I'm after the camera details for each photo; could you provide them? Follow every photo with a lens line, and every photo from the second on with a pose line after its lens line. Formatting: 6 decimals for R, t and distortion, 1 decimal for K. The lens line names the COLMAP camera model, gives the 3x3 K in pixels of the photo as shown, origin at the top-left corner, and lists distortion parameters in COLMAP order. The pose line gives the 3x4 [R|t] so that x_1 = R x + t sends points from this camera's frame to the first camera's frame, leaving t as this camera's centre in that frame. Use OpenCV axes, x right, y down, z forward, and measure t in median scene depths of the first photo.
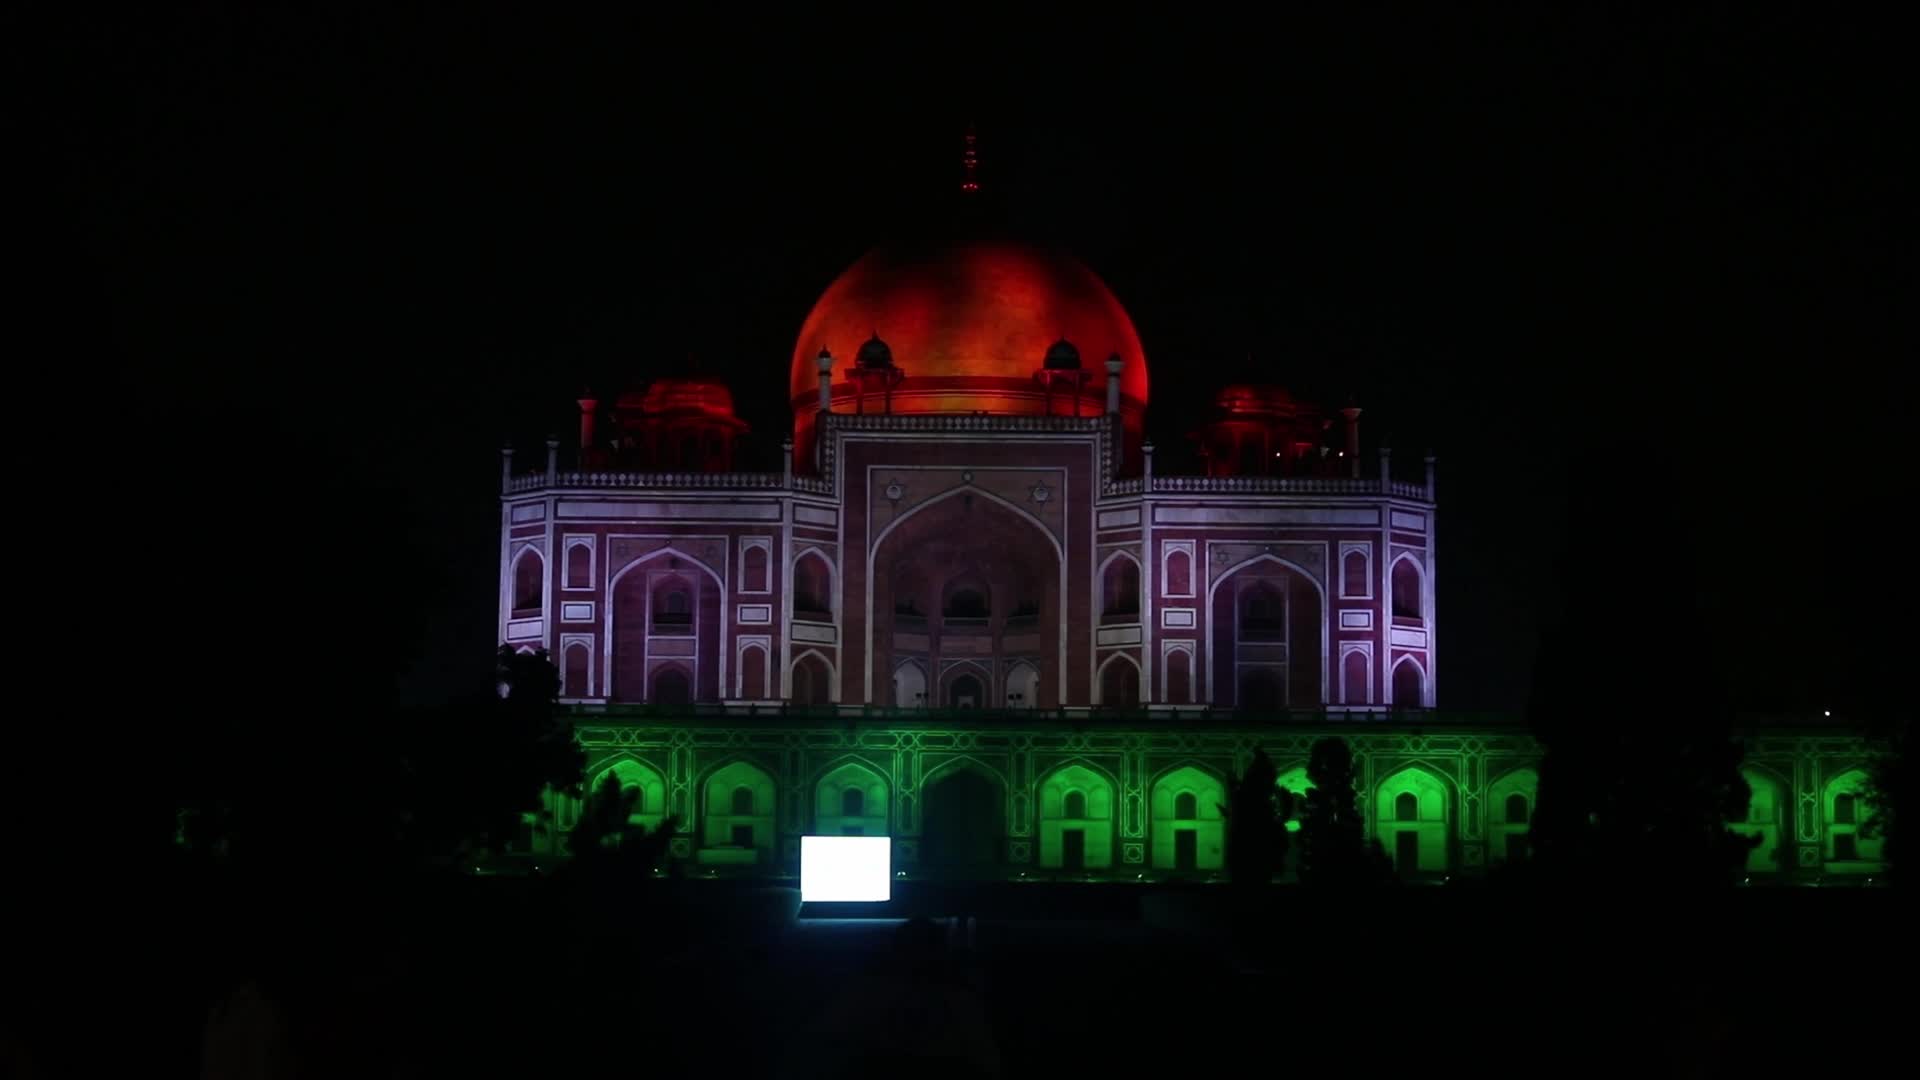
lens RADIAL K [[2797.8, 0, 960.0], [0, 2797.8, 540.0], [0, 0, 1]] dist [-0.108607, 0.014597]
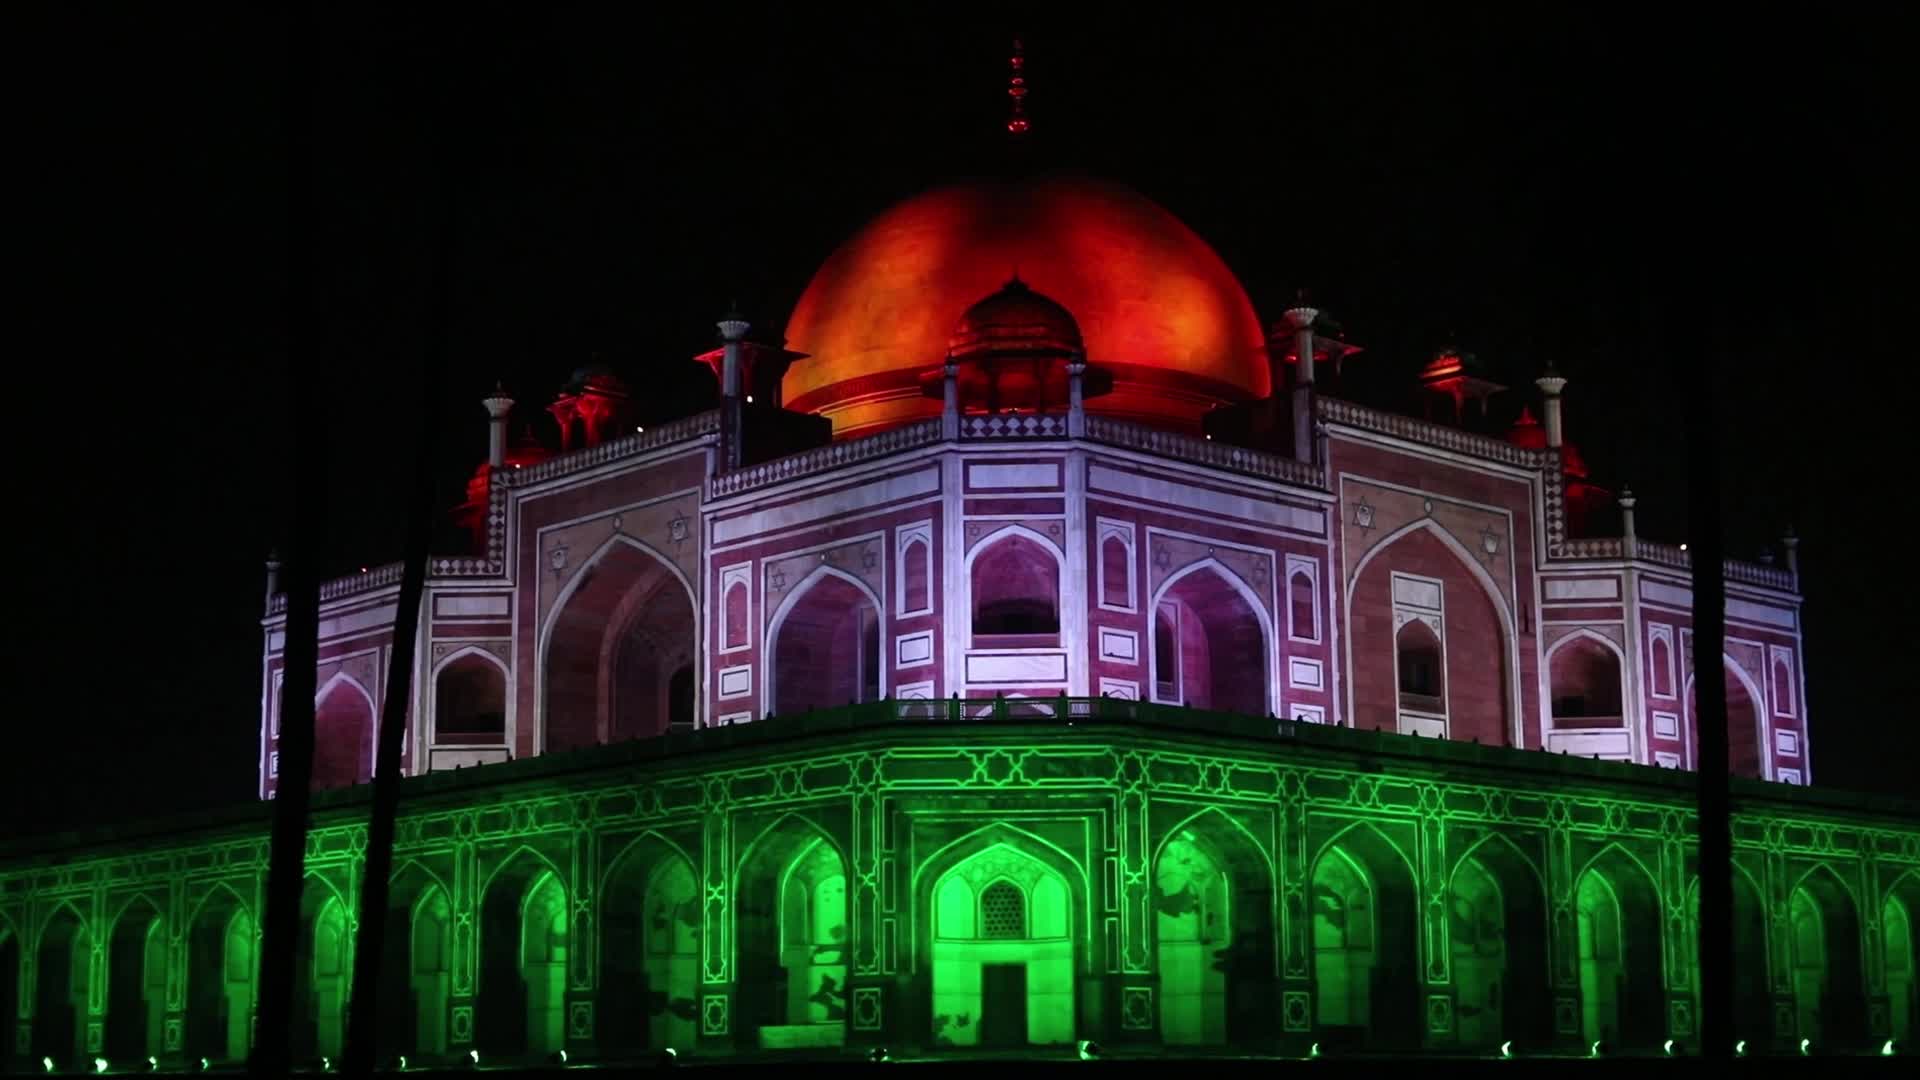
lens RADIAL K [[2797.8, 0, 960.0], [0, 2797.8, 540.0], [0, 0, 1]] dist [-0.108607, 0.014597]
pose [[0.685946, -0.158585, -0.710161, 0.581936], [0.101829, 0.987279, -0.122110, 0.079885], [0.720492, 0.011446, 0.693369, 0.571731]]
